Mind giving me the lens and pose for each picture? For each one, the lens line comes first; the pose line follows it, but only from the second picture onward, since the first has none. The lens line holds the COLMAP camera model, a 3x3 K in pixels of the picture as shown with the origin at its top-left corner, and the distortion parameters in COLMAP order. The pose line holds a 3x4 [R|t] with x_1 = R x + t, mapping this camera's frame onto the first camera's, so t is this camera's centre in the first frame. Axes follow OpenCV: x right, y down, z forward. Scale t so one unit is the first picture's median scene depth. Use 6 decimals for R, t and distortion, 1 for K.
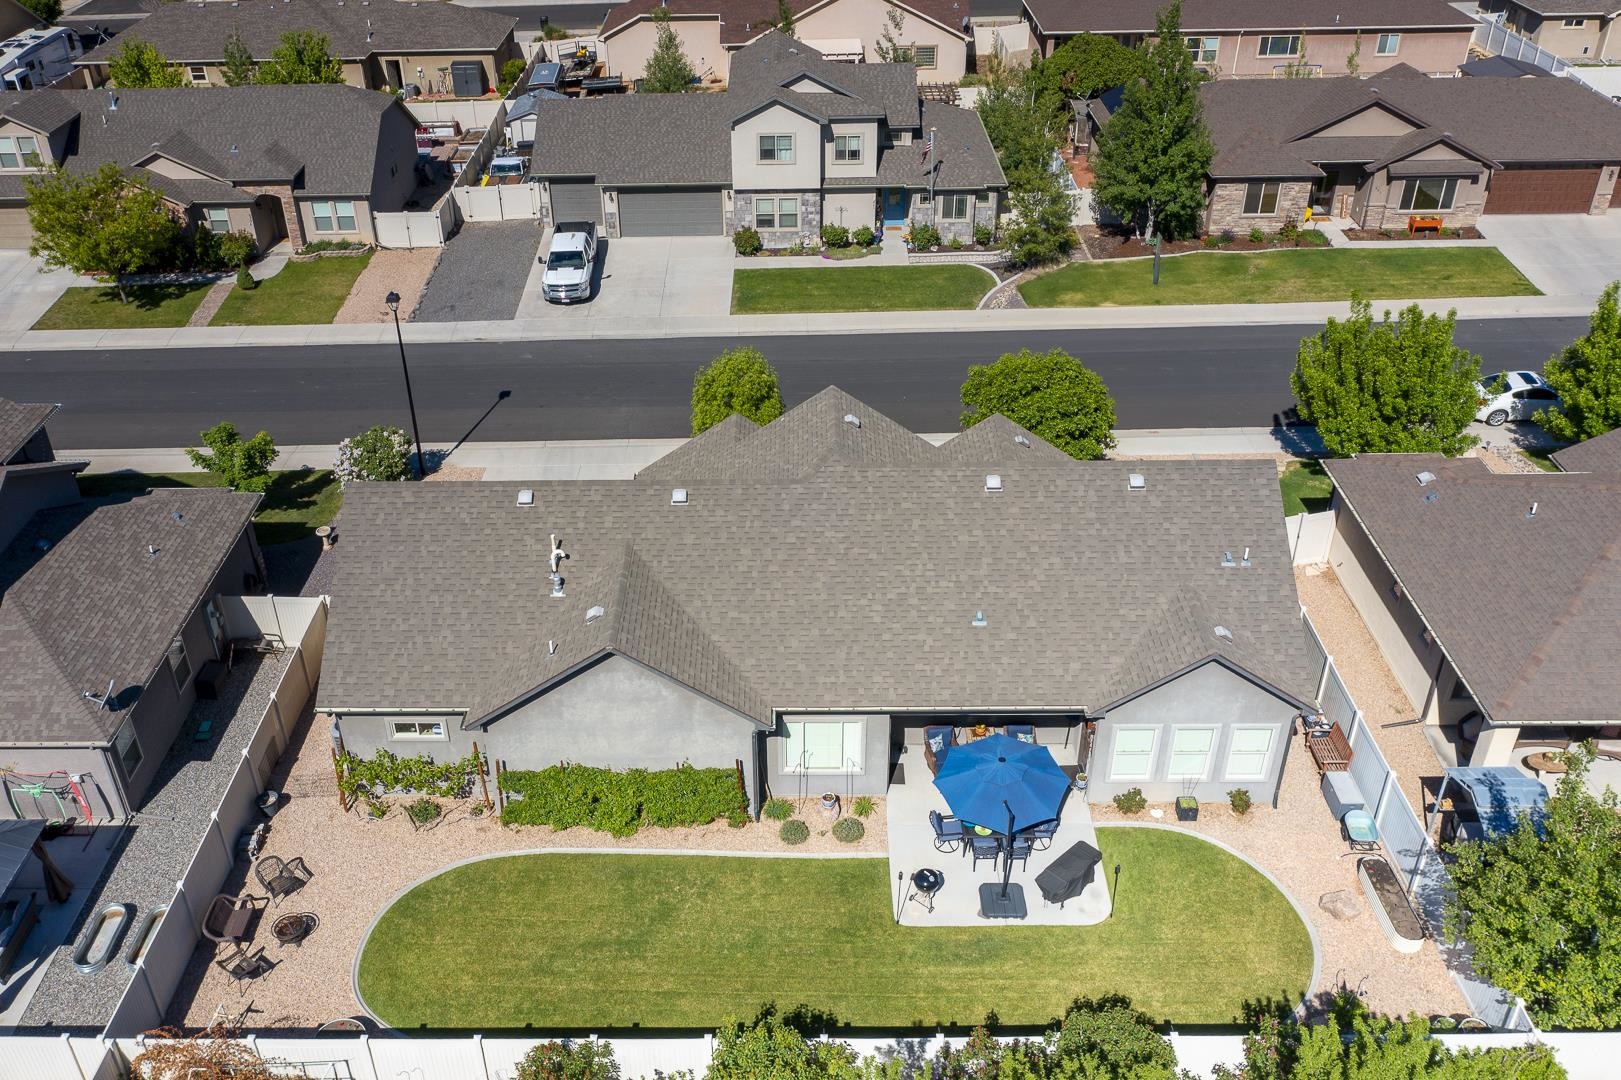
lens RADIAL K [[1388.7, 0, 755.5], [0, 1388.7, 538.6], [0, 0, 1]] dist [-0.009693, 0.010168]
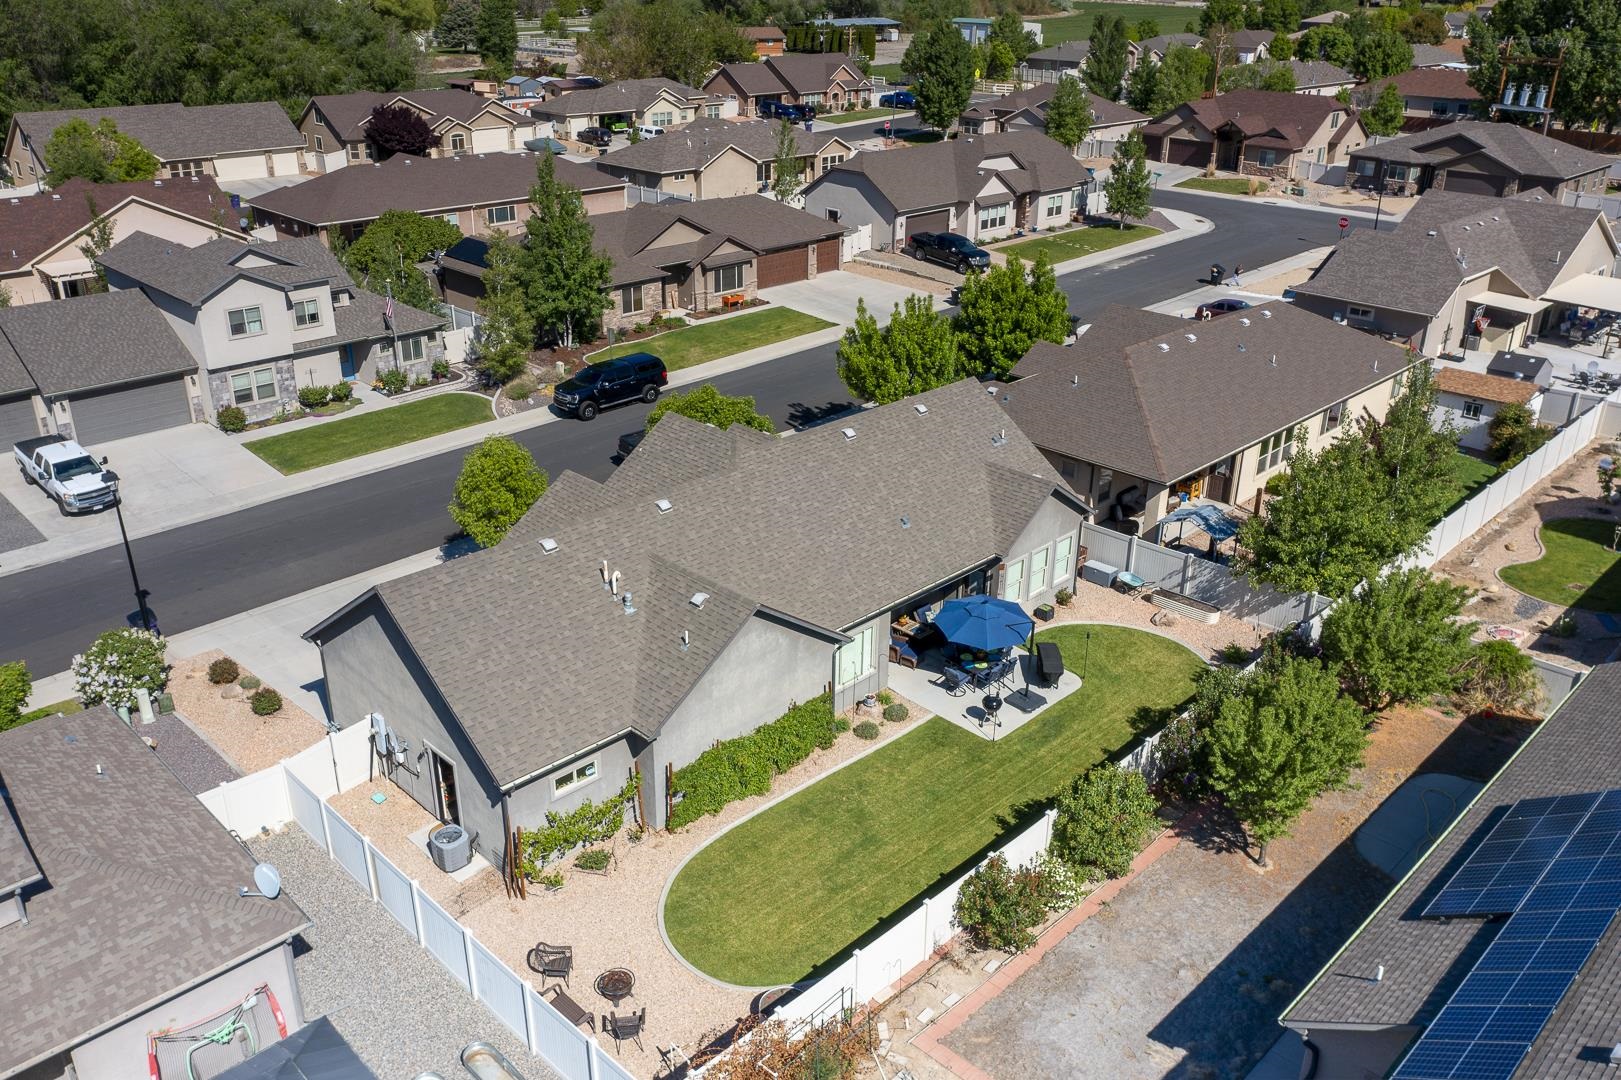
lens RADIAL K [[1284.3, 0, 810.5], [0, 1284.3, 540.0], [0, 0, 1]] dist [-0.010745, 0.002957]
pose [[0.690474, -0.270137, 0.671023, -0.365032], [0.369536, 0.929196, -0.006176, 0.024693], [-0.621844, 0.252231, 0.741411, 0.088705]]
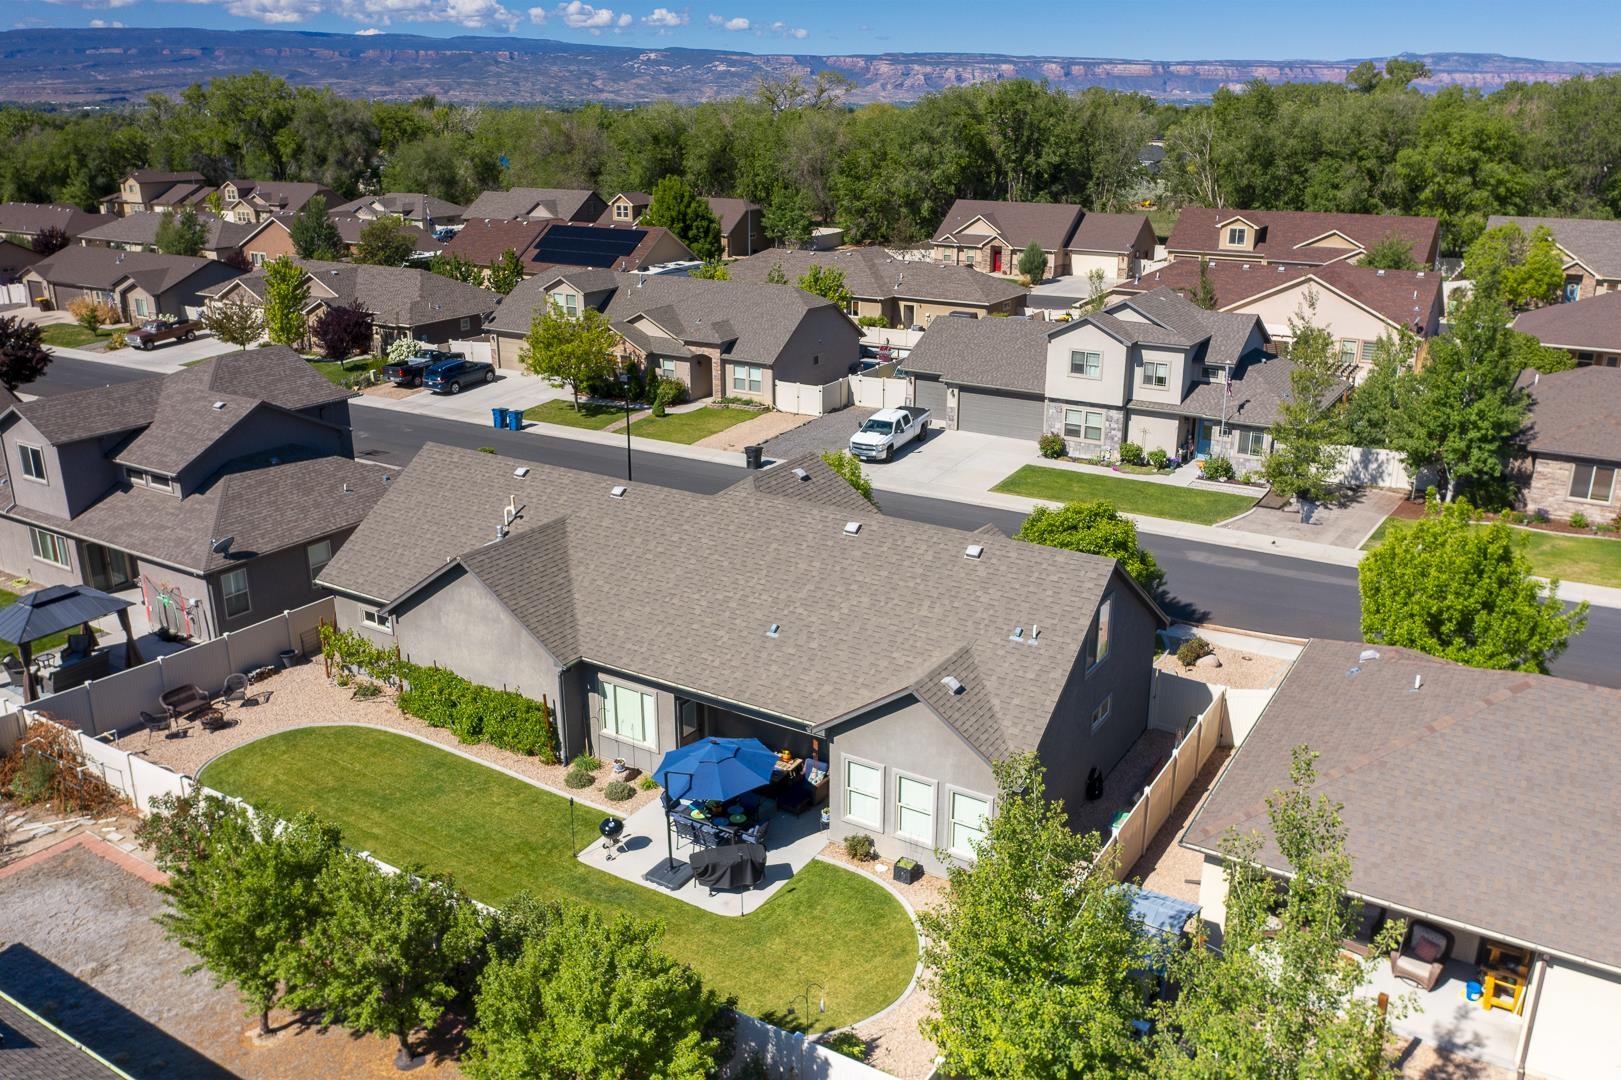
lens RADIAL K [[1284.3, 0, 810.5], [0, 1284.3, 540.0], [0, 0, 1]] dist [-0.010745, 0.002957]
pose [[0.860071, 0.186276, -0.474952, 0.329026], [-0.292149, 0.943032, -0.159183, 0.072455], [0.418242, 0.275666, 0.865495, 0.071386]]
